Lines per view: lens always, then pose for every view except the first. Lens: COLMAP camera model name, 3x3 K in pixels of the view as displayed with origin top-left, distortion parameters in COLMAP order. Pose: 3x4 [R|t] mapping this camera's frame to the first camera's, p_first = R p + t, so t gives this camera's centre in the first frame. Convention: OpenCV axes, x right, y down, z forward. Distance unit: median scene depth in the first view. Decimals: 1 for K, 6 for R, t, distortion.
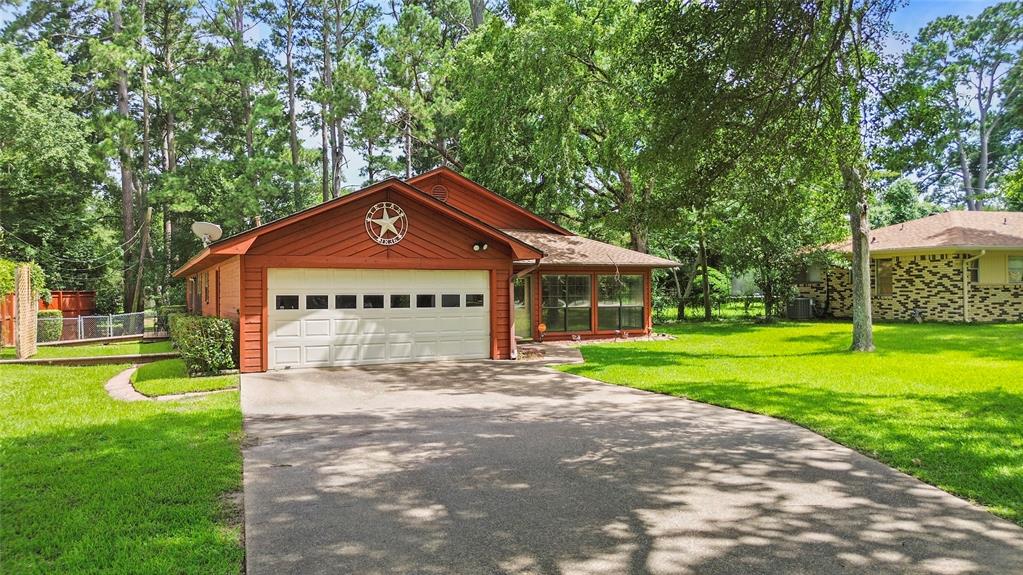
lens RADIAL K [[729.2, 0, 511.5], [0, 729.2, 287.5], [0, 0, 1]] dist [0.082606, -0.091448]
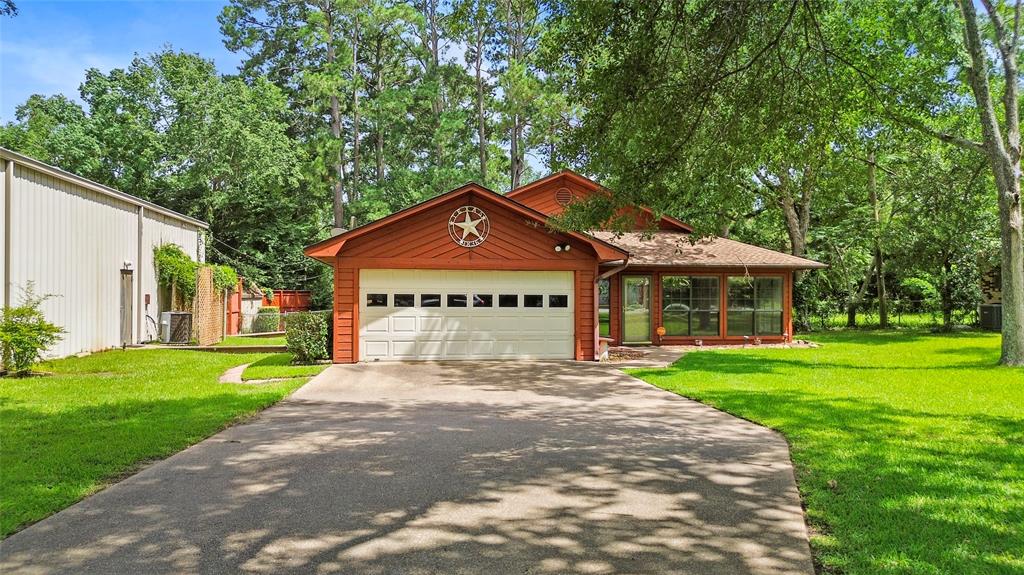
lens RADIAL K [[729.9, 0, 512.0], [0, 729.9, 287.5], [0, 0, 1]] dist [0.082606, -0.091448]
pose [[0.956088, 0.006573, -0.293007, 0.182844], [-0.007766, 0.999966, -0.002908, 0.002487], [0.292978, 0.005056, 0.956106, 0.015640]]
